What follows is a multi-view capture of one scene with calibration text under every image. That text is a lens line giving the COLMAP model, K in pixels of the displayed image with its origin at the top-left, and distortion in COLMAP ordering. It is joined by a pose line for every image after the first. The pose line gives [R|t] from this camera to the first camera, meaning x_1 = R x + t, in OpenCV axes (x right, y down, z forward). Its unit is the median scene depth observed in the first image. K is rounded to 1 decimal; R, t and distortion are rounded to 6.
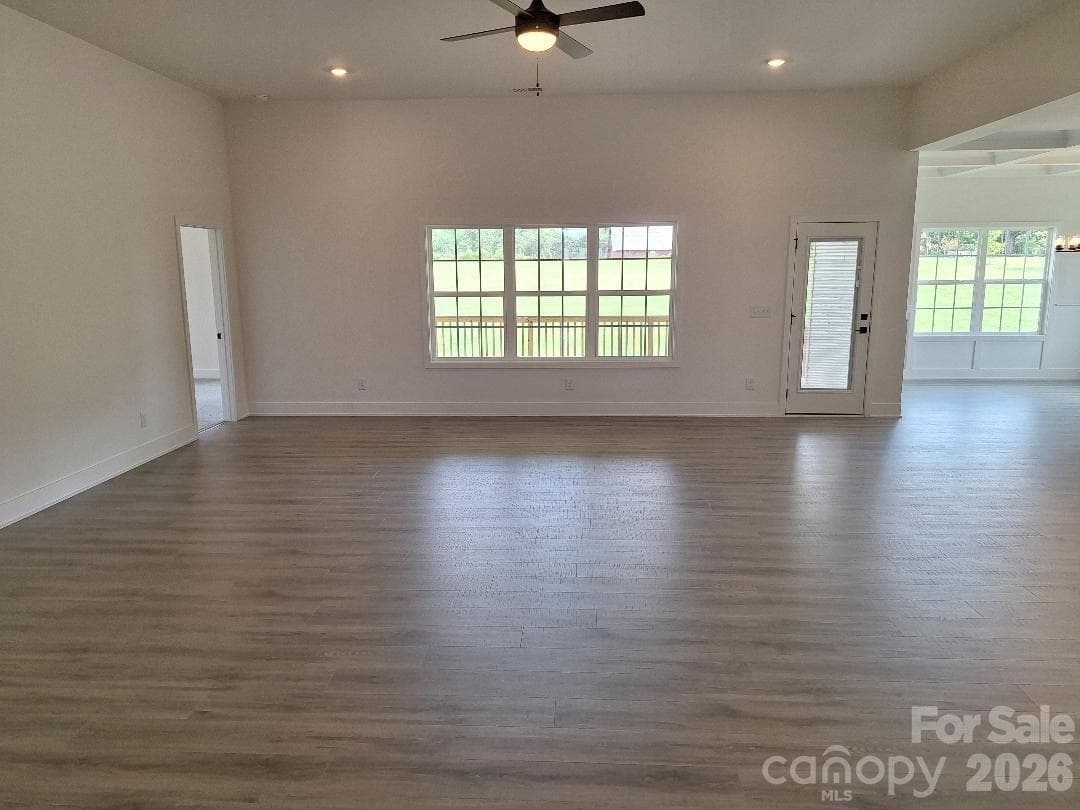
lens RADIAL K [[766.8, 0, 540.0], [0, 766.8, 405.0], [0, 0, 1]] dist [0.073991, -0.000025]
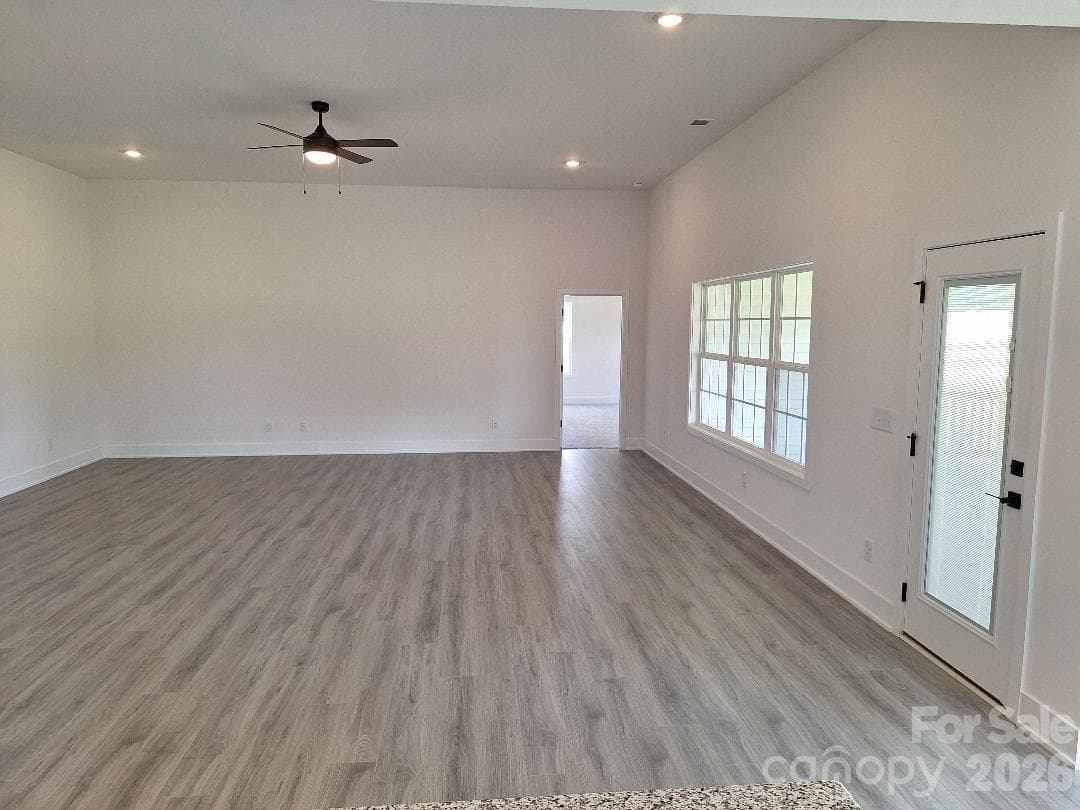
lens RADIAL K [[739.7, 0, 539.2], [0, 739.7, 386.5], [0, 0, 1]] dist [0.004043, 0.002235]
pose [[0.147230, 0.090535, -0.984950, 0.761901], [-0.196085, 0.978709, 0.060651, -0.130872], [0.969471, 0.184204, 0.161848, 0.701849]]
